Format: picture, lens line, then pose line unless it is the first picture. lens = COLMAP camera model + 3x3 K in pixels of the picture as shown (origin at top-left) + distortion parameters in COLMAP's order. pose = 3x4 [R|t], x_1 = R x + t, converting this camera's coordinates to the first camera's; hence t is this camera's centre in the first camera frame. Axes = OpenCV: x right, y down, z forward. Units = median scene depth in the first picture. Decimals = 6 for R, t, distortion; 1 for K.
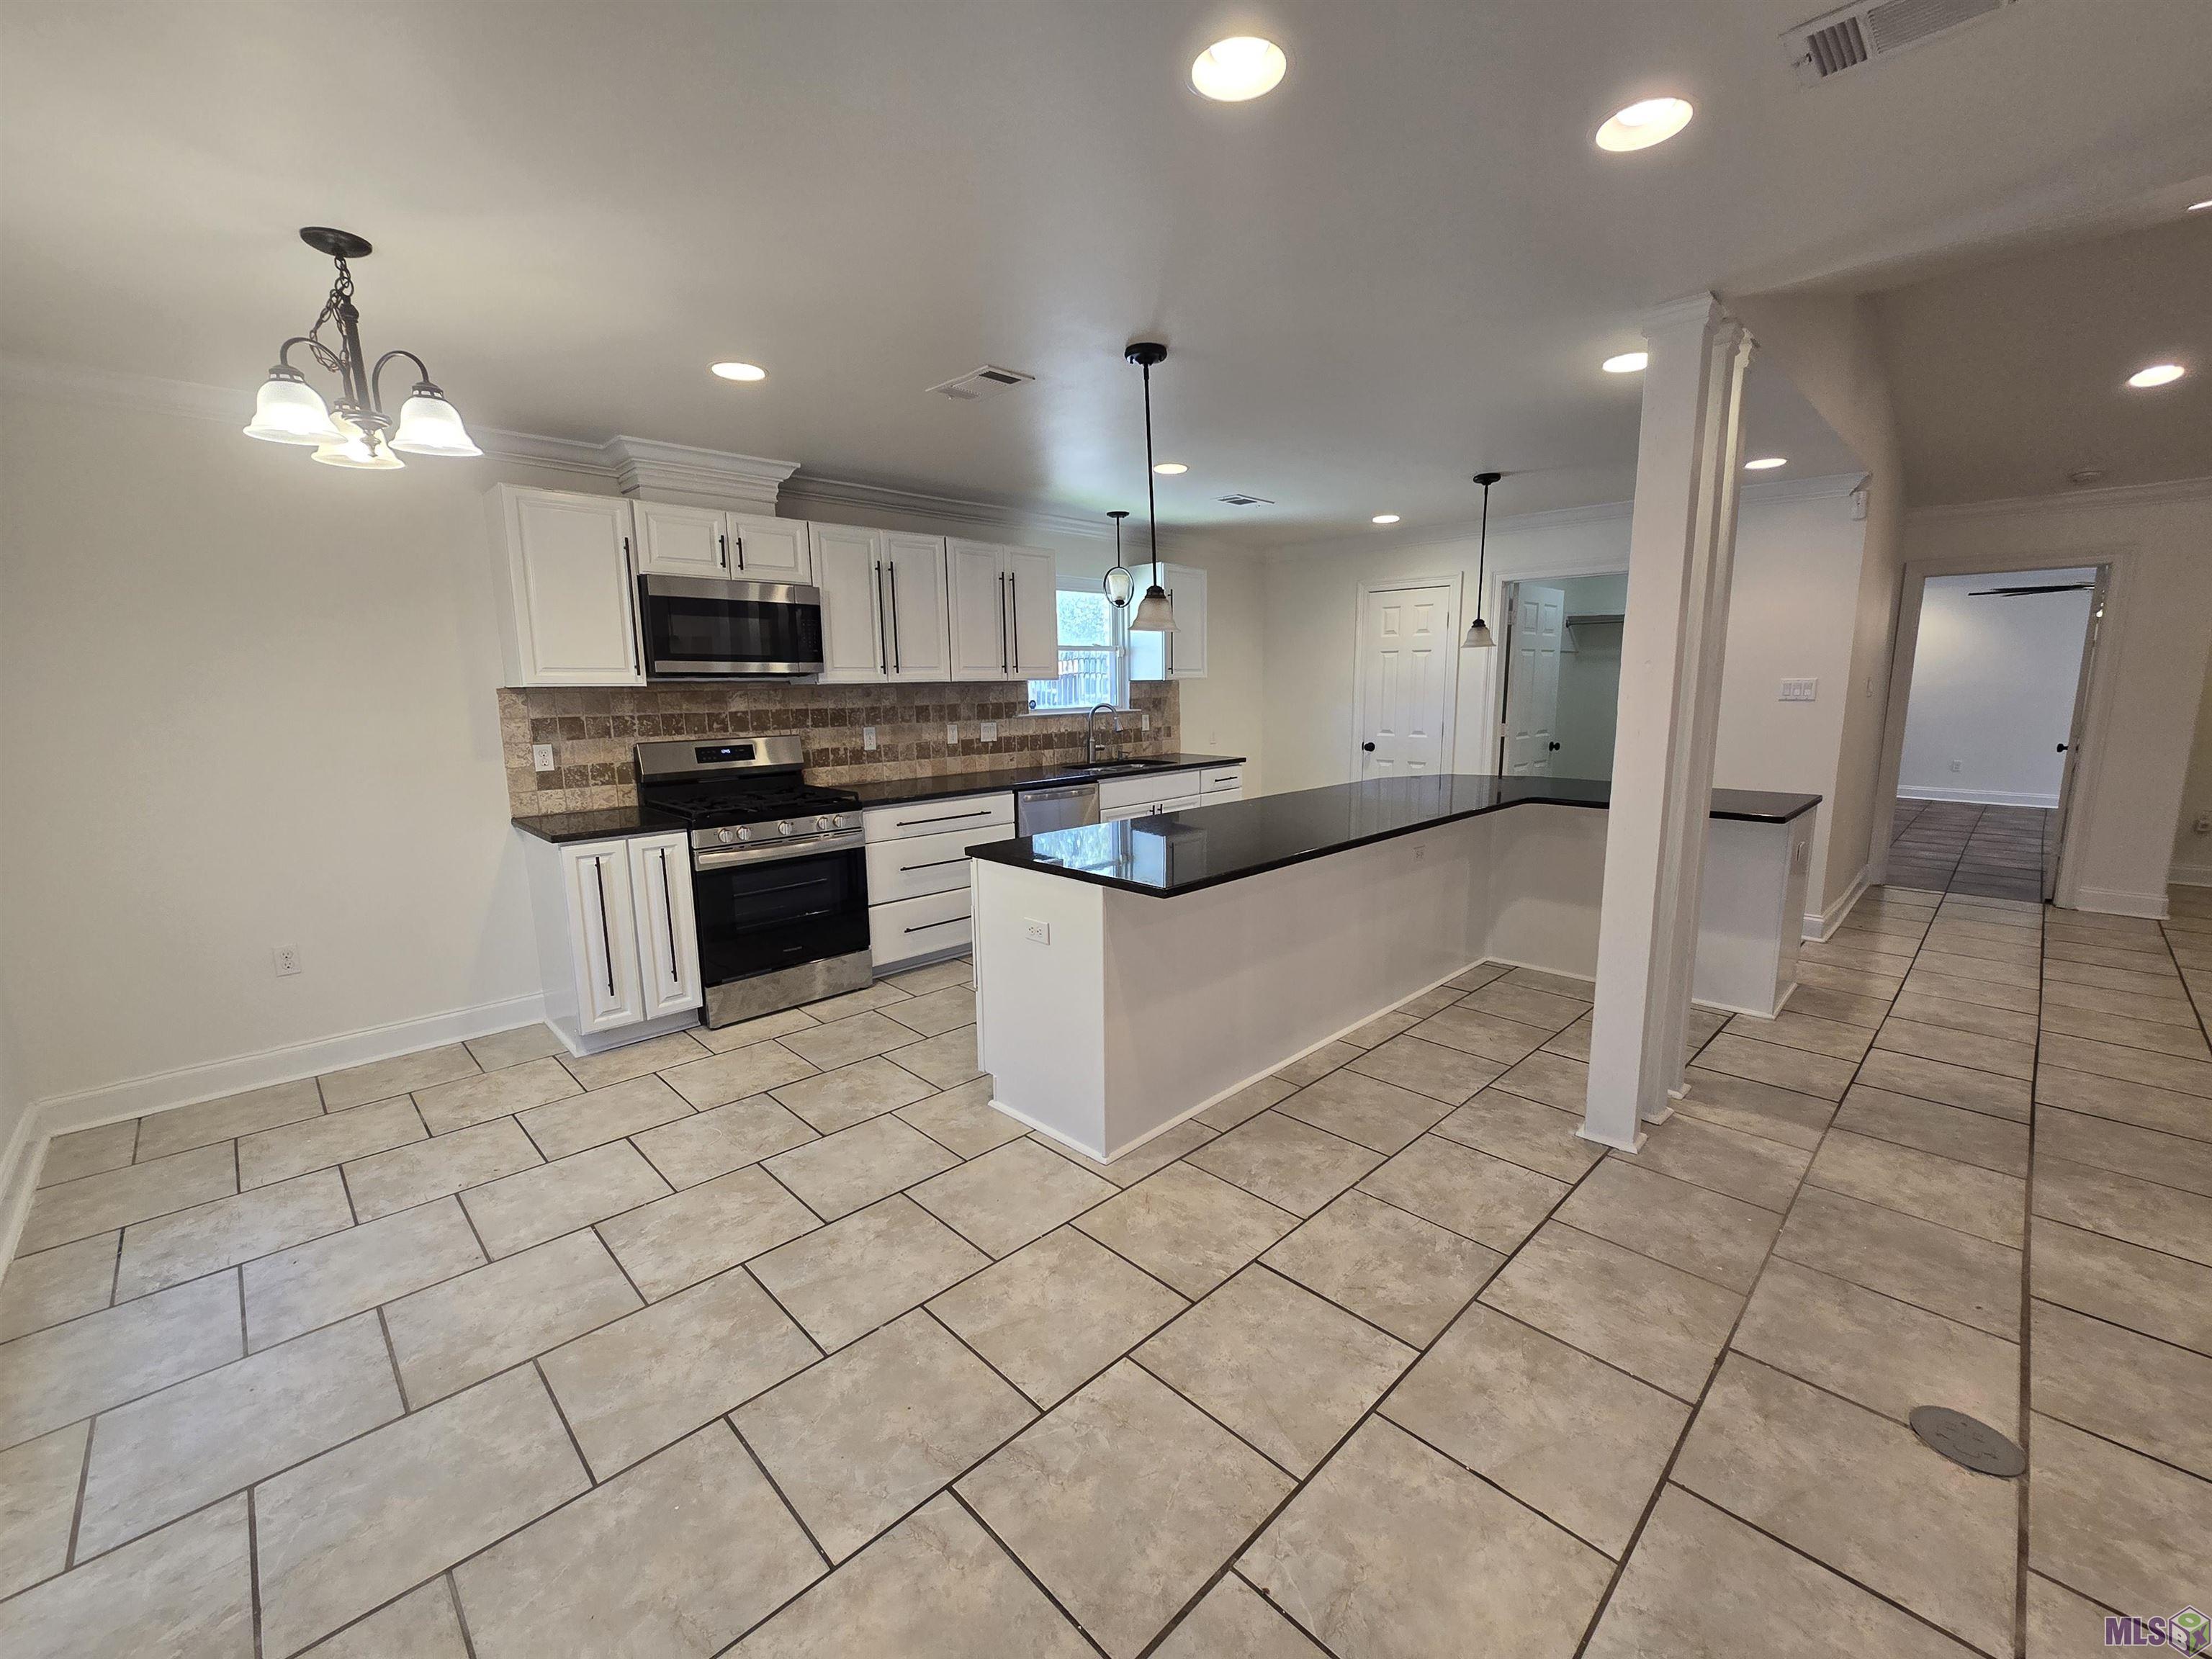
lens RADIAL K [[907.5, 0, 1117.6], [0, 907.5, 827.0], [0, 0, 1]] dist [-0.005158, 0.001749]
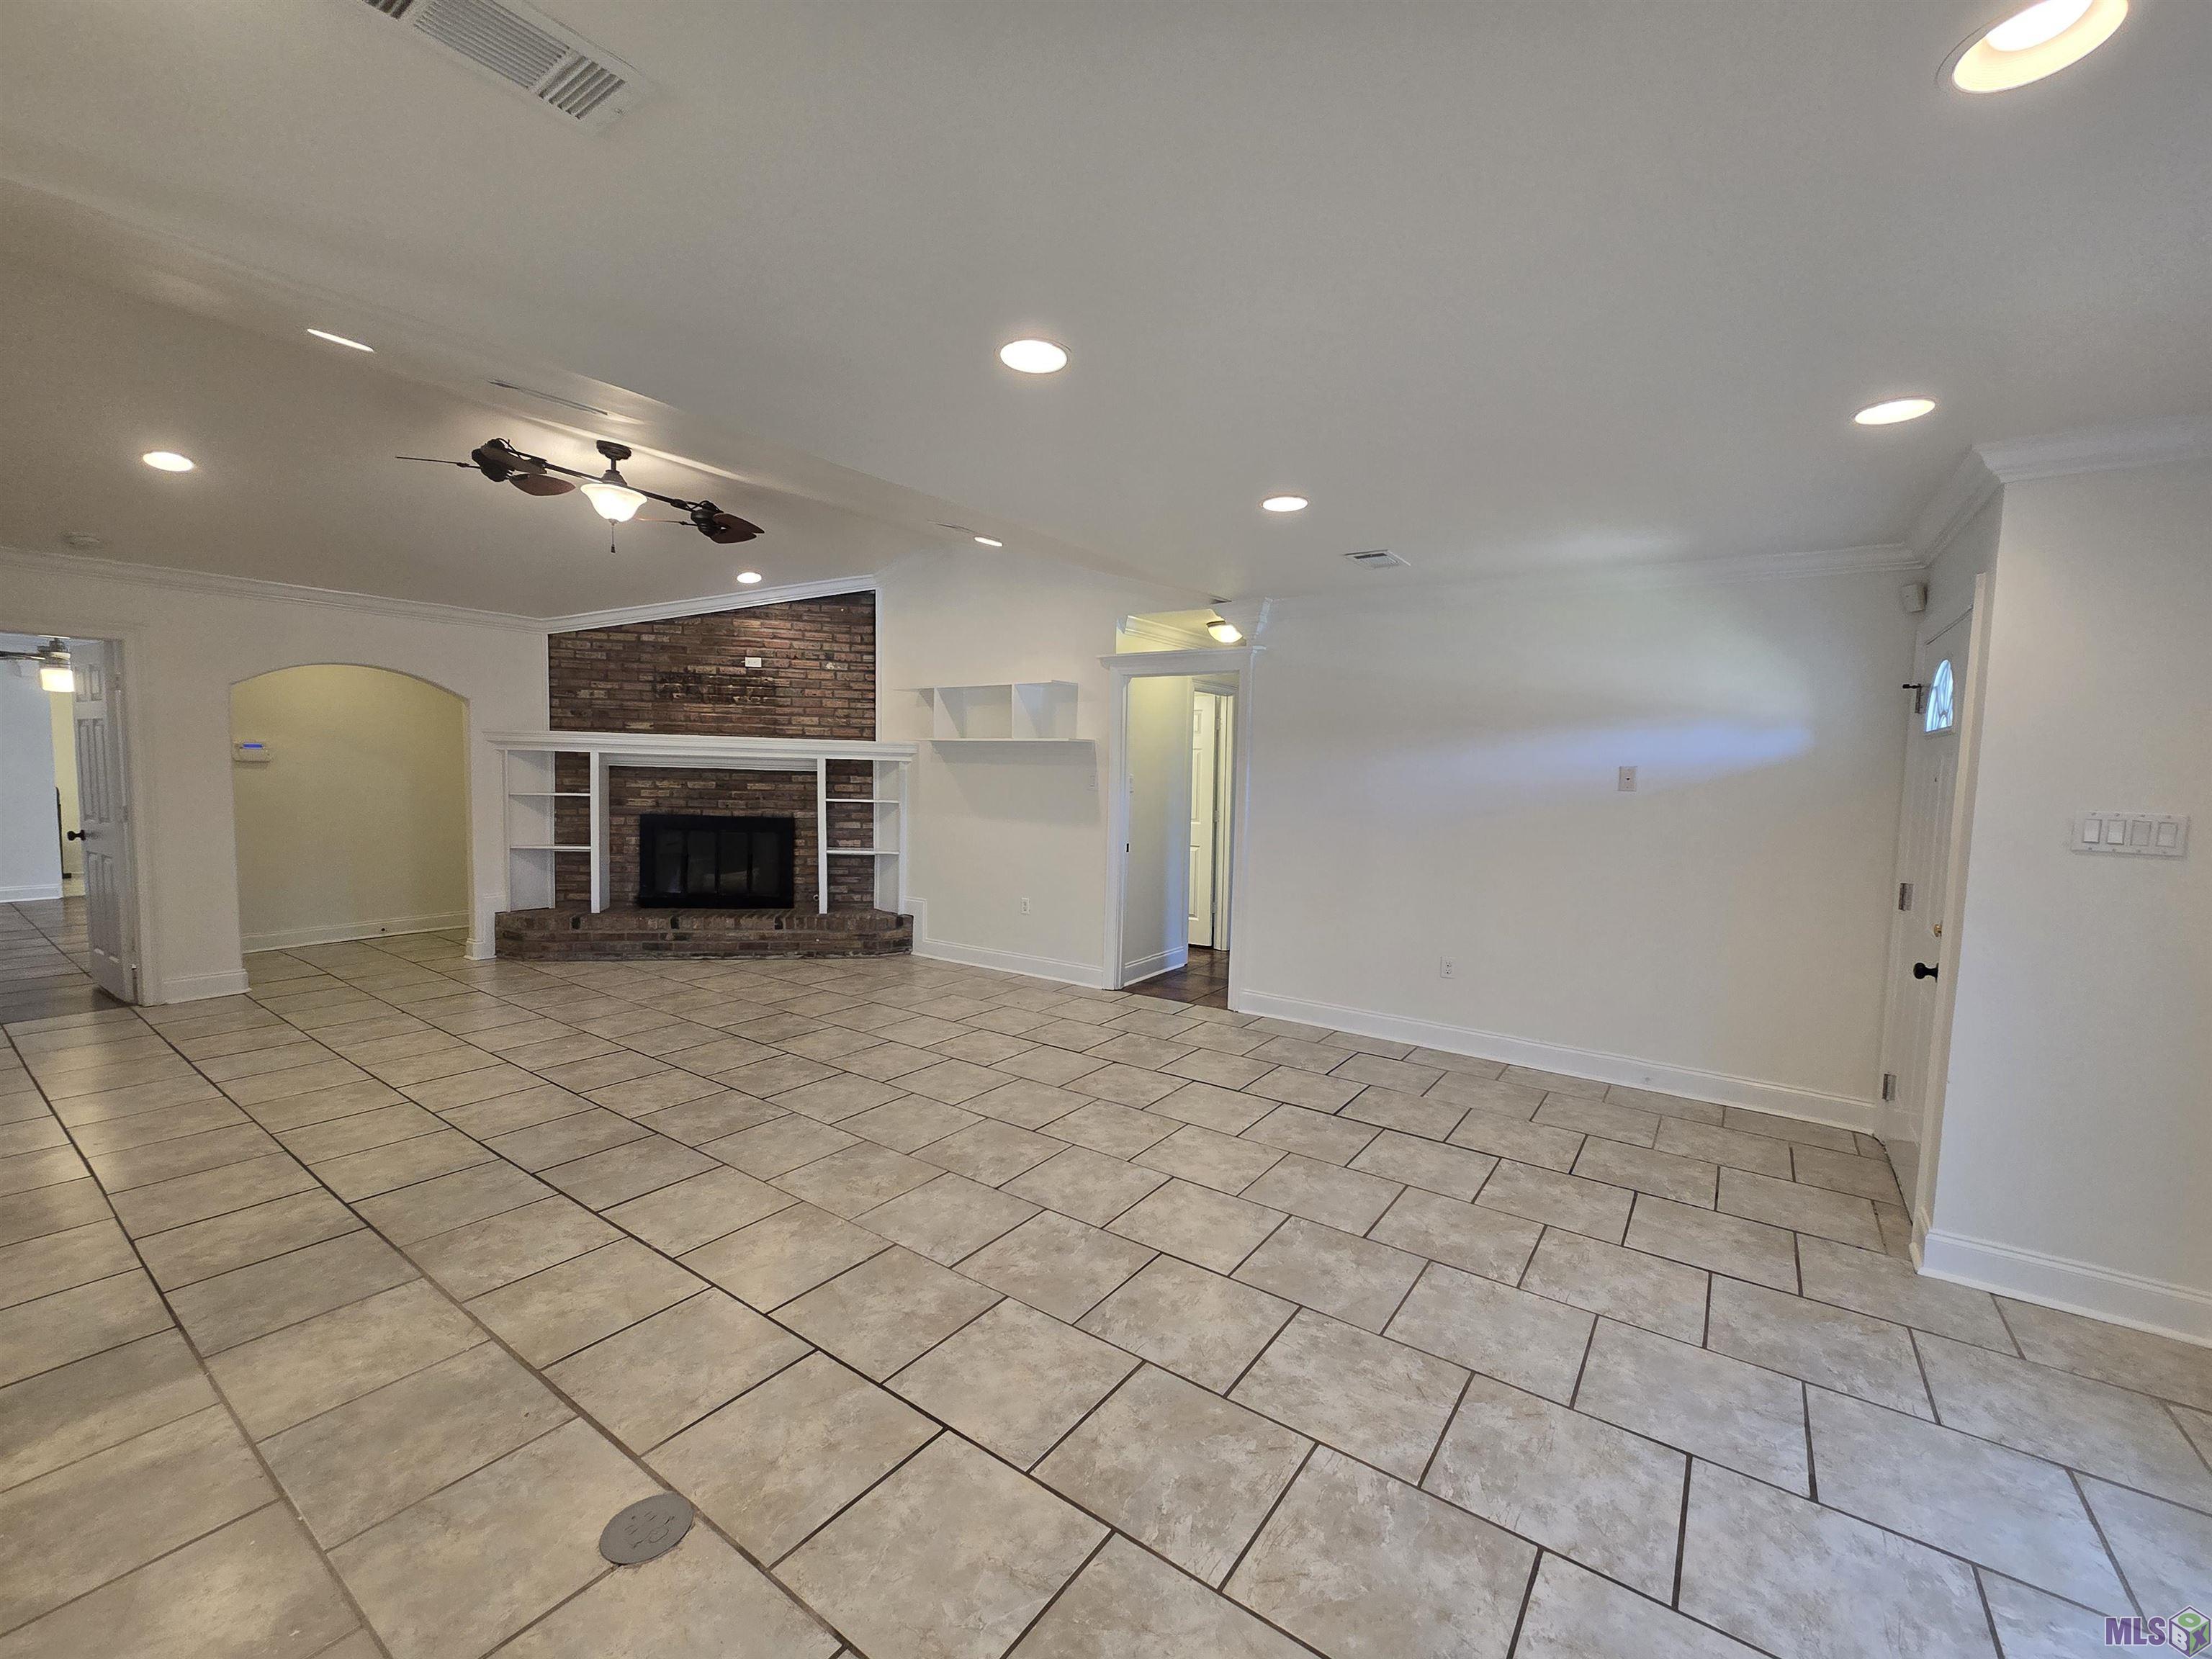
lens RADIAL K [[907.5, 0, 1123.3], [0, 907.5, 829.9], [0, 0, 1]] dist [-0.005158, 0.001749]
pose [[-0.182892, -0.065282, 0.980963, -0.038479], [0.139426, 0.985986, 0.091611, -0.042063], [-0.973196, 0.153527, -0.171227, 0.205675]]
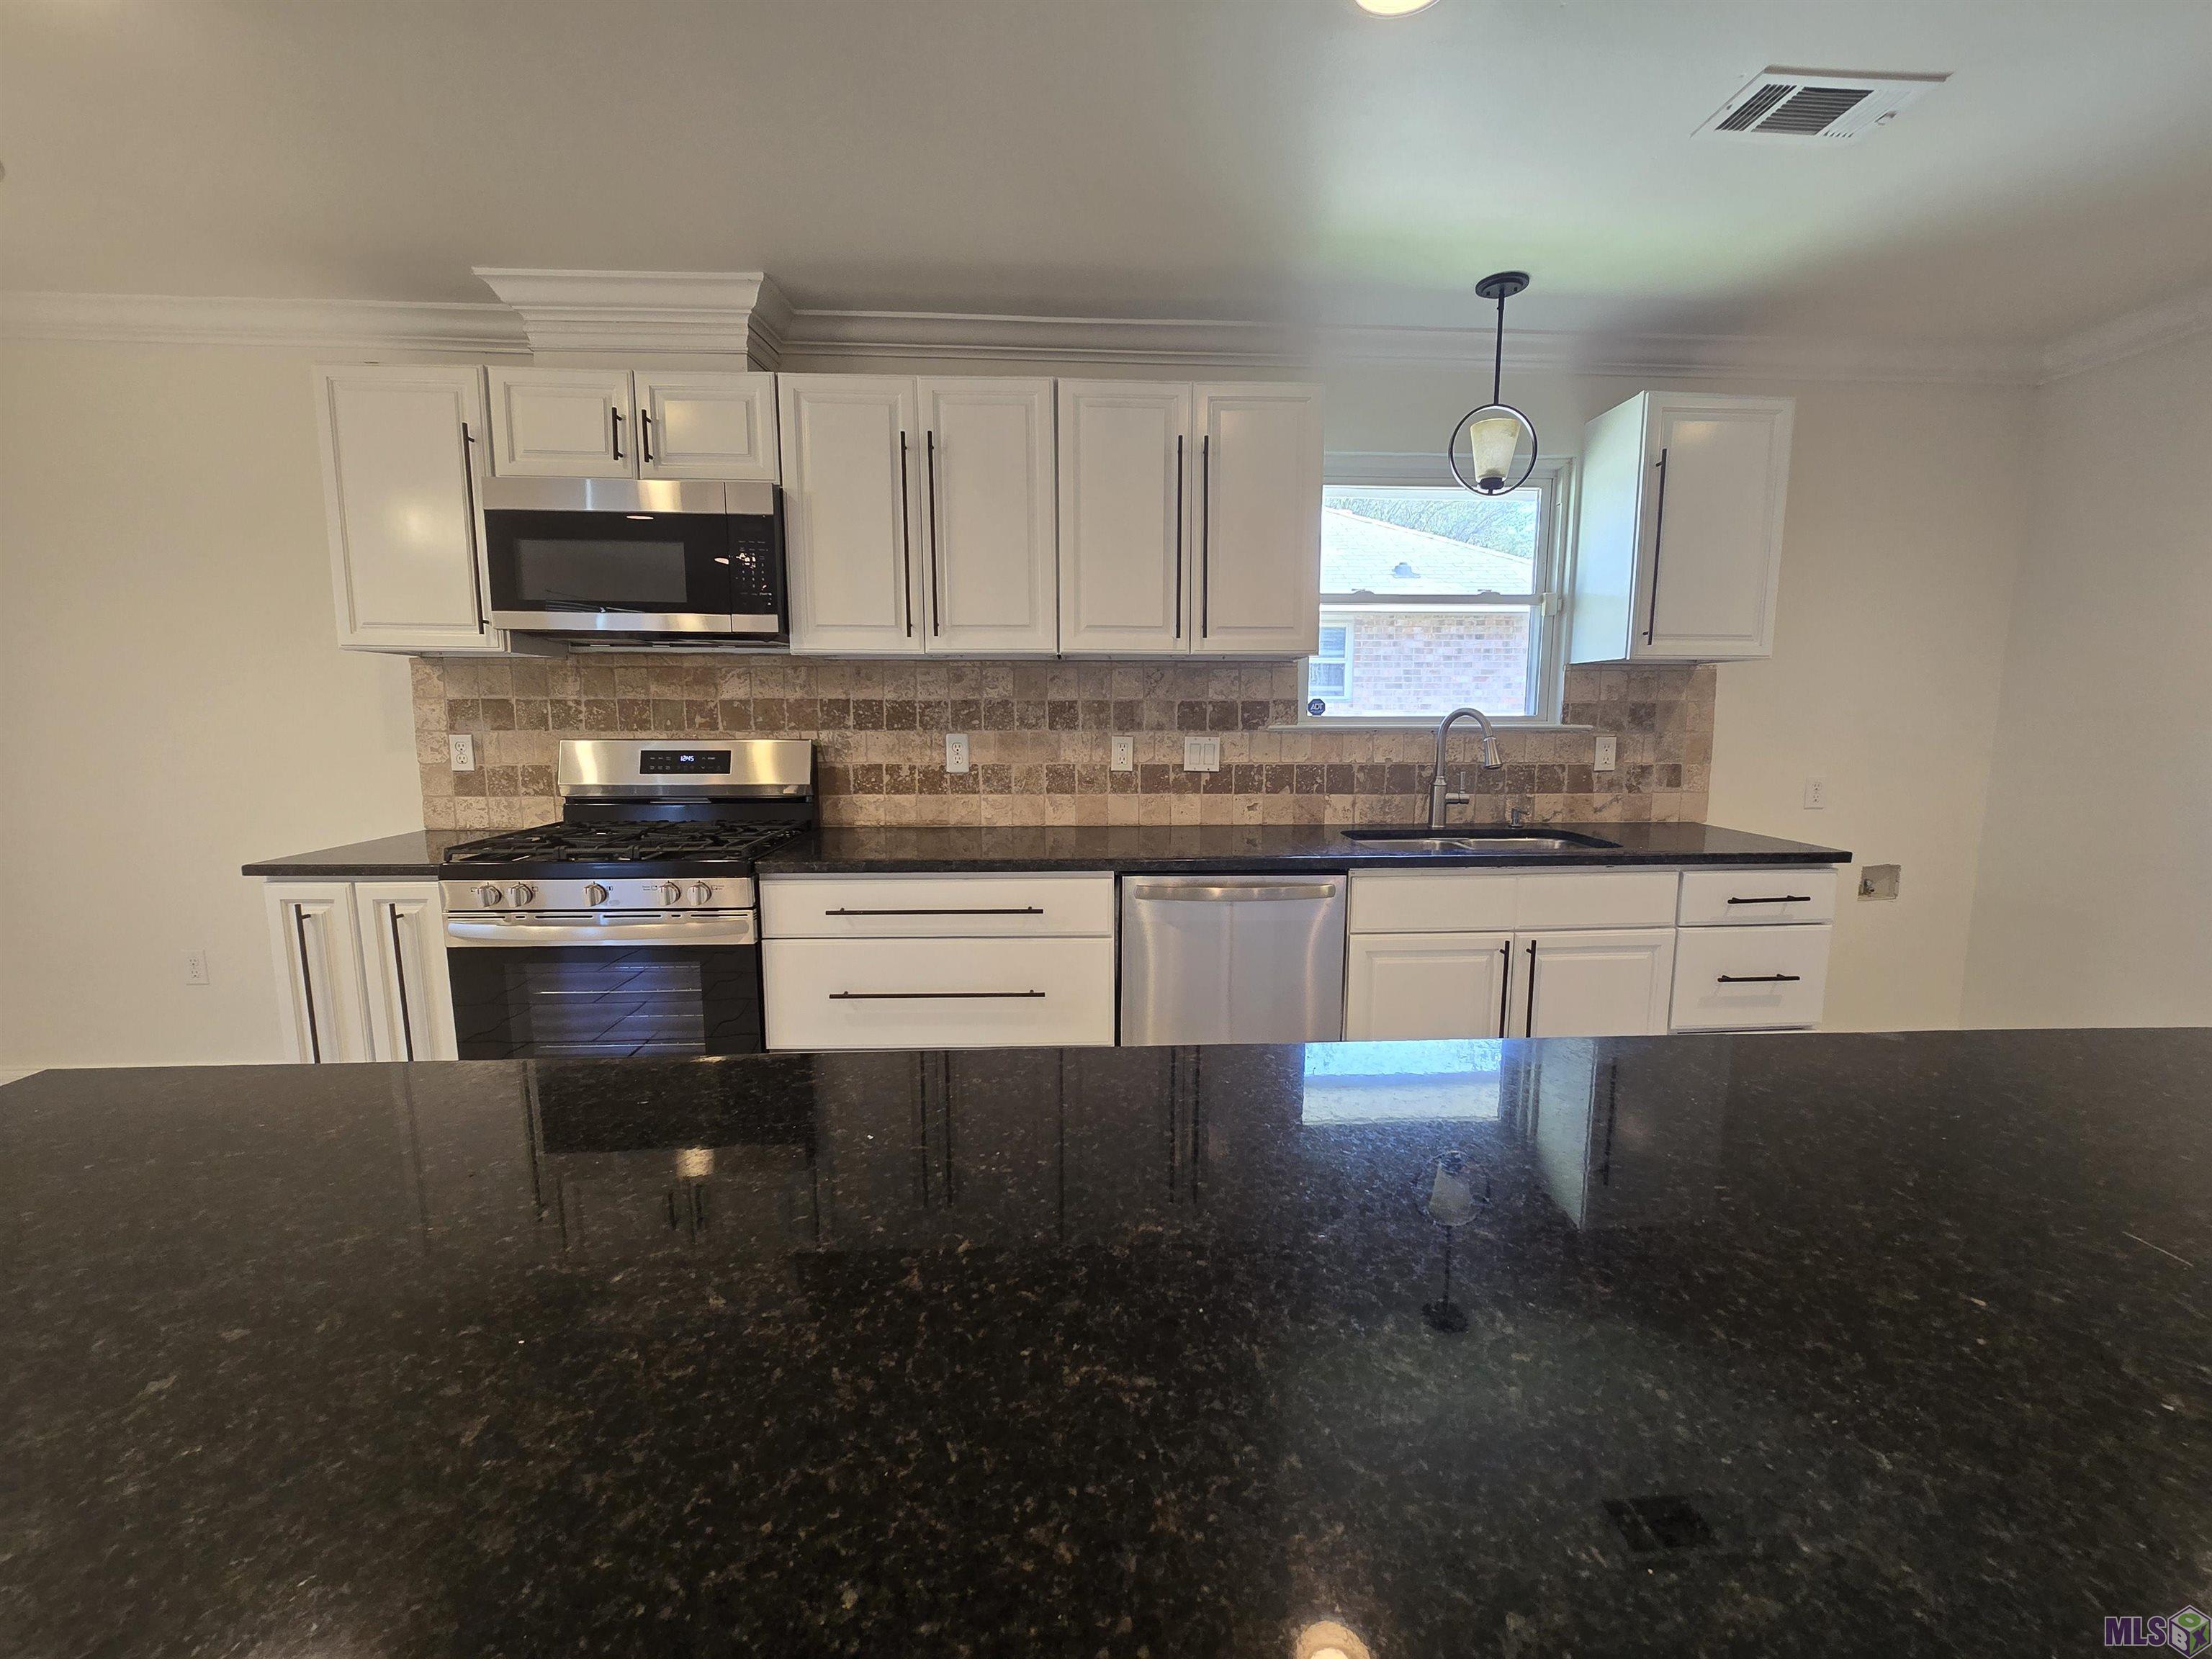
lens RADIAL K [[907.5, 0, 1111.9], [0, 907.5, 831.1], [0, 0, 1]] dist [-0.005158, 0.001749]
pose [[0.747892, 0.101886, -0.655955, 0.217832], [-0.117552, 0.992861, 0.020188, -0.077029], [0.653329, 0.062011, 0.754530, 0.678054]]
